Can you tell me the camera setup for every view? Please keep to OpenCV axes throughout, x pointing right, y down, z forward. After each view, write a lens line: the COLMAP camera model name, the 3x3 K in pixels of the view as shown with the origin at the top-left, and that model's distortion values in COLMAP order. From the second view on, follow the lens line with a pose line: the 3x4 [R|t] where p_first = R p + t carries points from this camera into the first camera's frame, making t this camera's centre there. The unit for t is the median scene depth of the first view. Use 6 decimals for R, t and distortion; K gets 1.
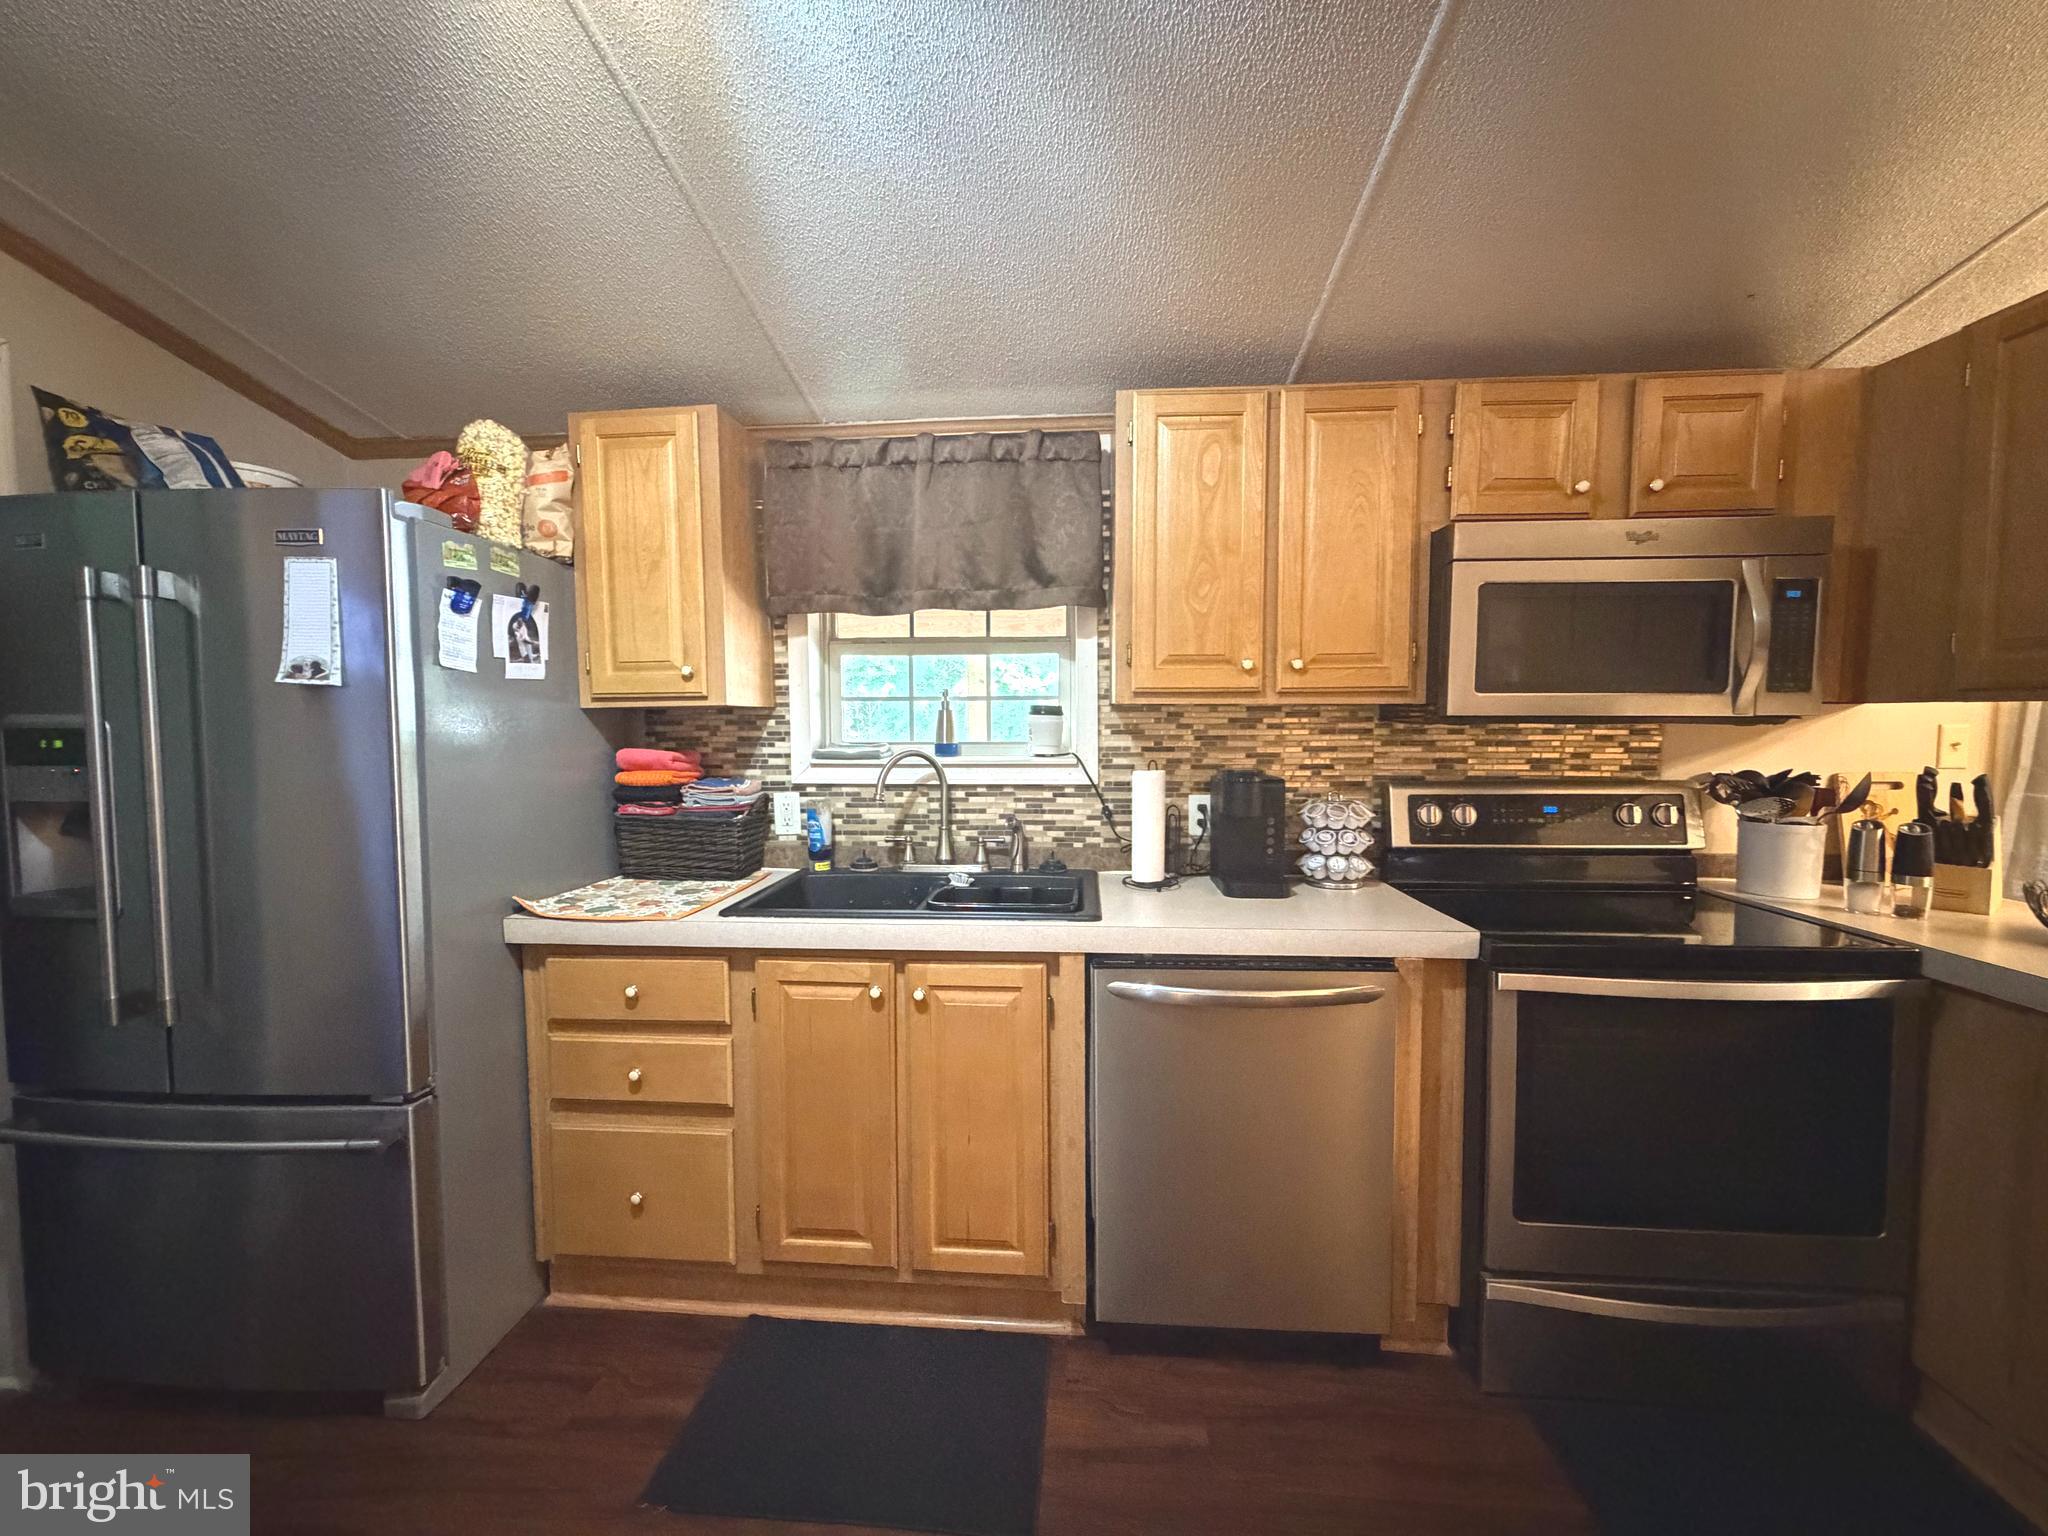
lens RADIAL K [[821.2, 0, 1024.0], [0, 821.2, 768.0], [0, 0, 1]] dist [0.003253, 0.000077]
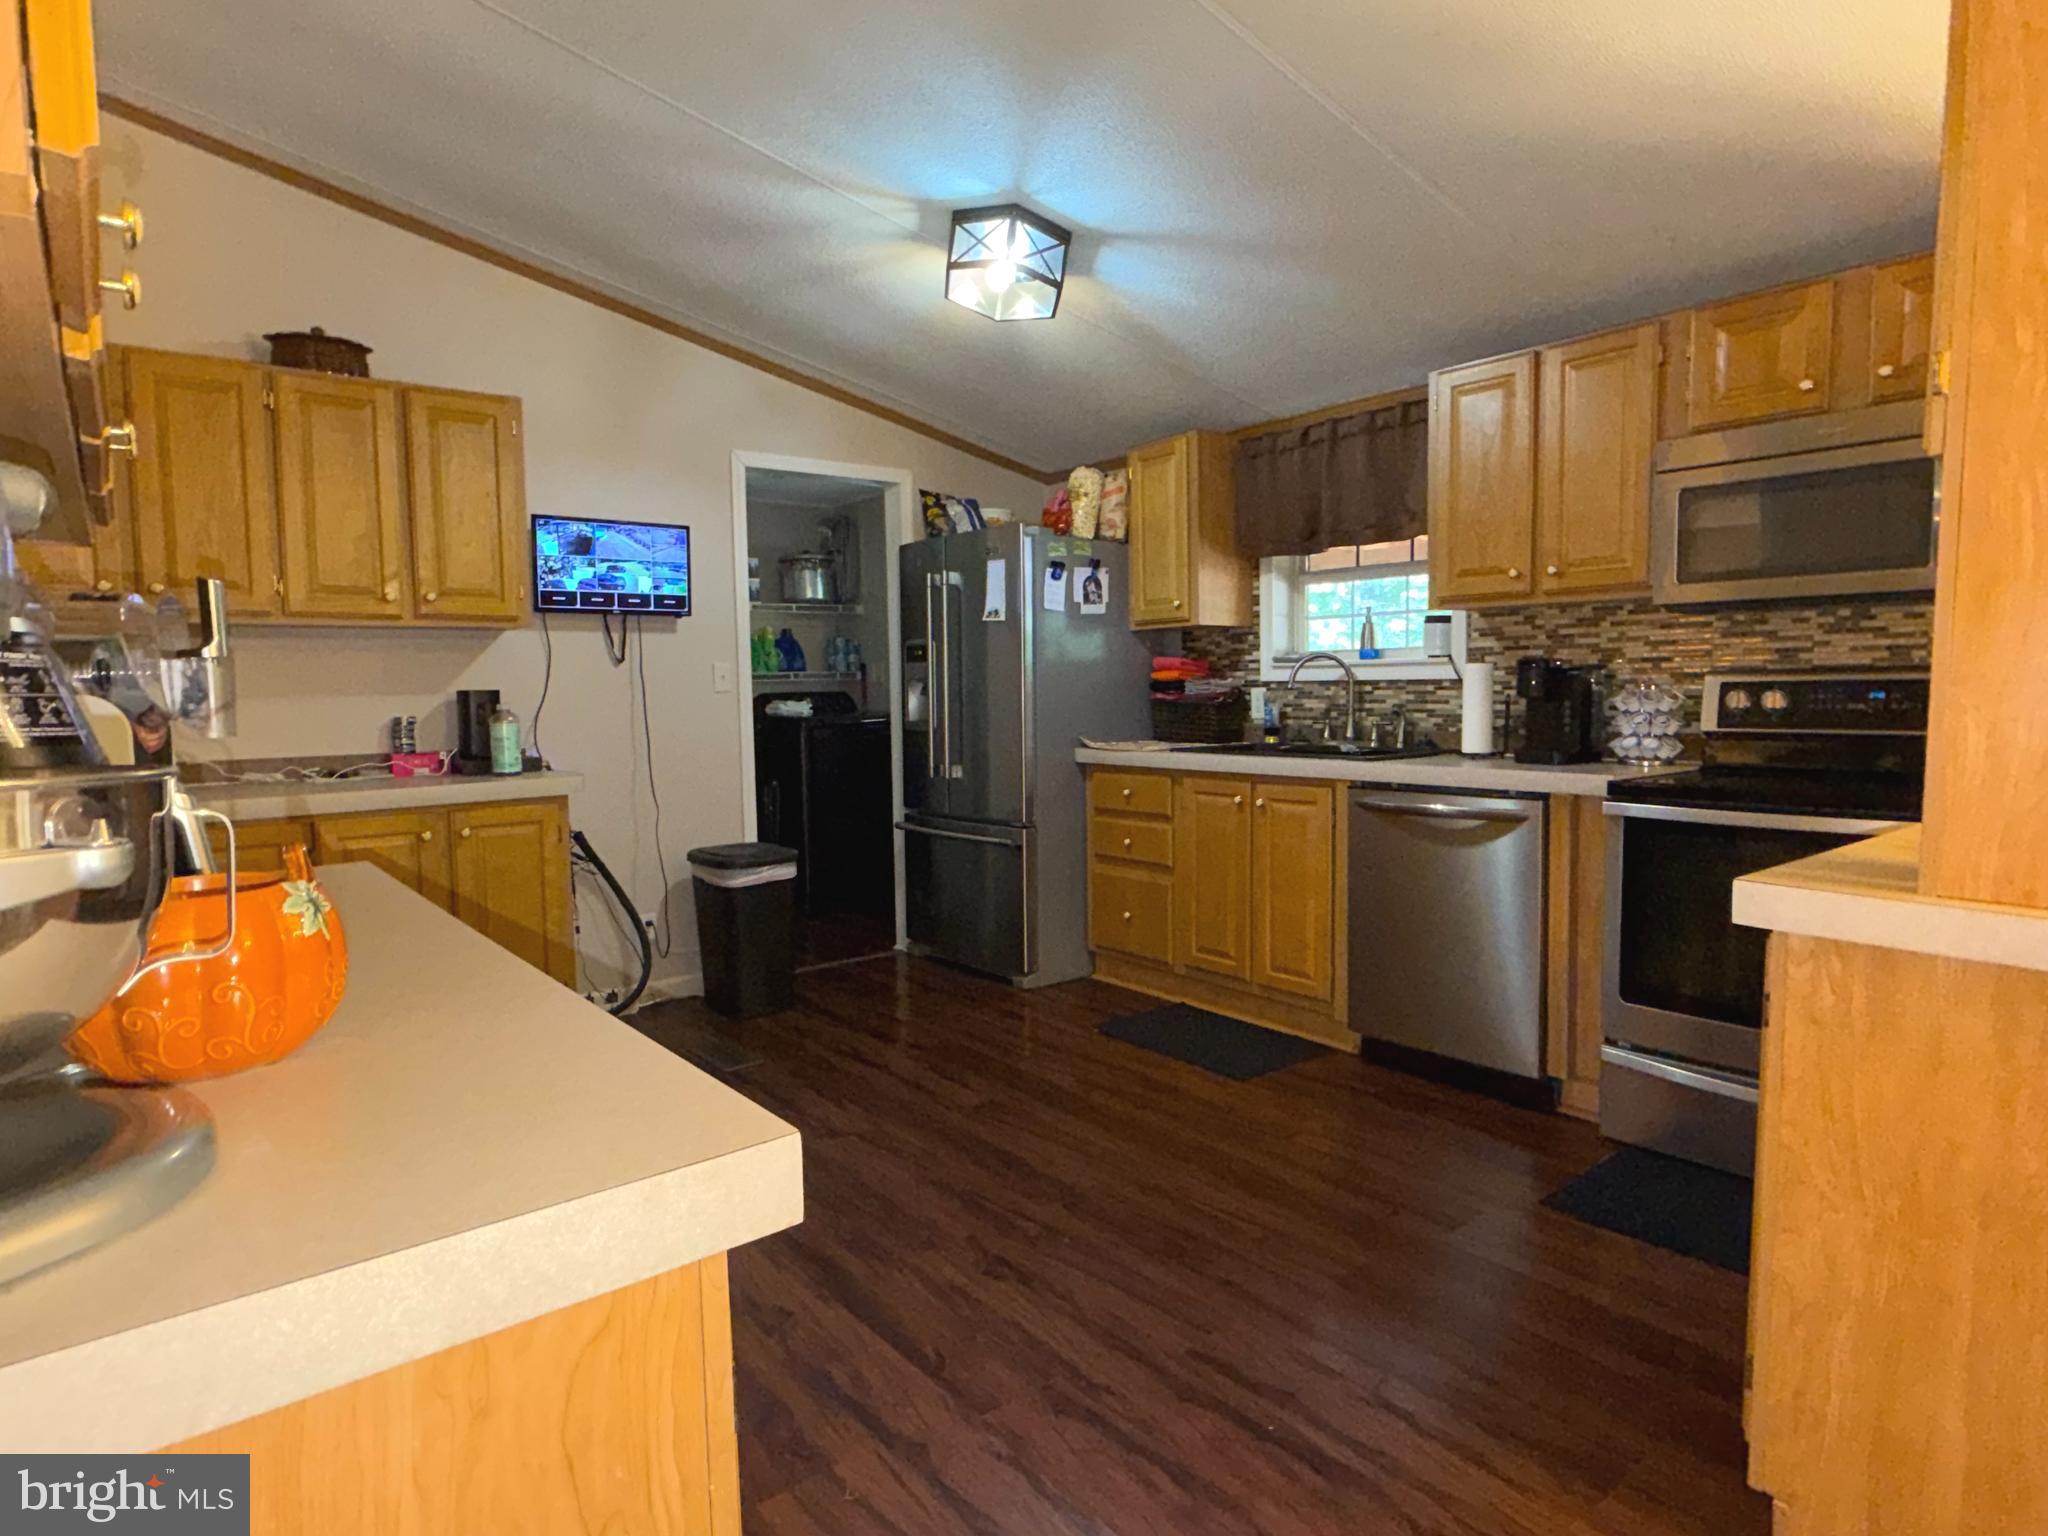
lens RADIAL K [[1129.9, 0, 1024.0], [0, 1129.9, 768.0], [0, 0, 1]] dist [-0.001866, -0.000109]
pose [[0.688067, 0.048036, -0.724056, 0.911605], [-0.029785, 0.998835, 0.037961, 0.115122], [0.725036, -0.004554, 0.688696, -0.658642]]
